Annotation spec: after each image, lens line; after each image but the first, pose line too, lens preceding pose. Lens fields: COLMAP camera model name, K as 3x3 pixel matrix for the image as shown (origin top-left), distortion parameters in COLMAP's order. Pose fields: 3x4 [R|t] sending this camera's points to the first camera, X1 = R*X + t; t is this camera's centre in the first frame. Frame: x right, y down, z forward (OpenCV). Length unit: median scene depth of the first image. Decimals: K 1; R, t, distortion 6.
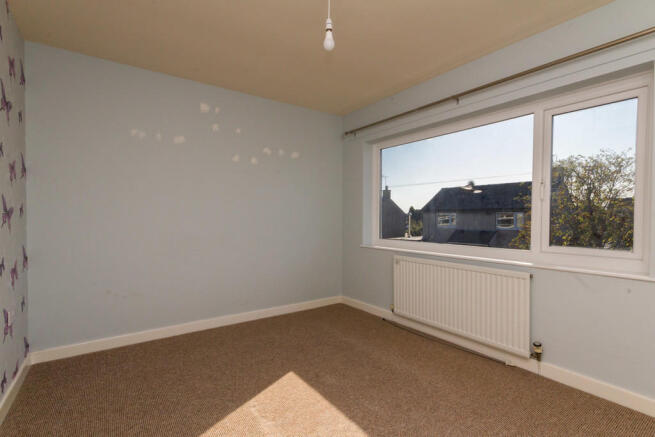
lens RADIAL K [[309.7, 0, 327.5], [0, 309.7, 218.5], [0, 0, 1]] dist [0.000188, 0.000862]
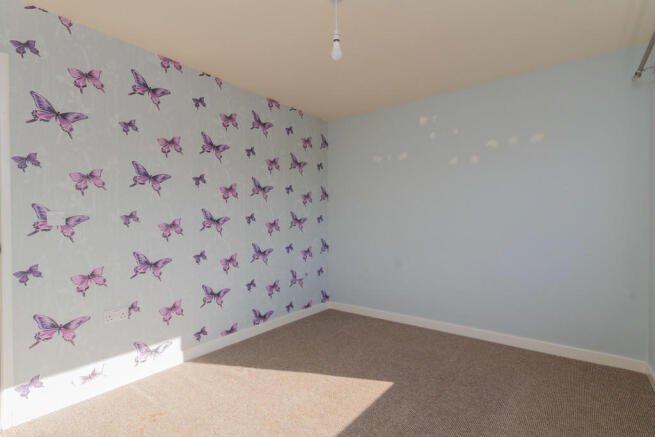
lens RADIAL K [[309.7, 0, 327.5], [0, 309.7, 218.5], [0, 0, 1]] dist [0.000188, 0.000862]
pose [[0.311306, -0.011112, -0.950245, 0.569161], [0.000249, 0.999933, -0.011611, -0.006459], [0.950310, 0.003378, 0.311288, 0.387798]]
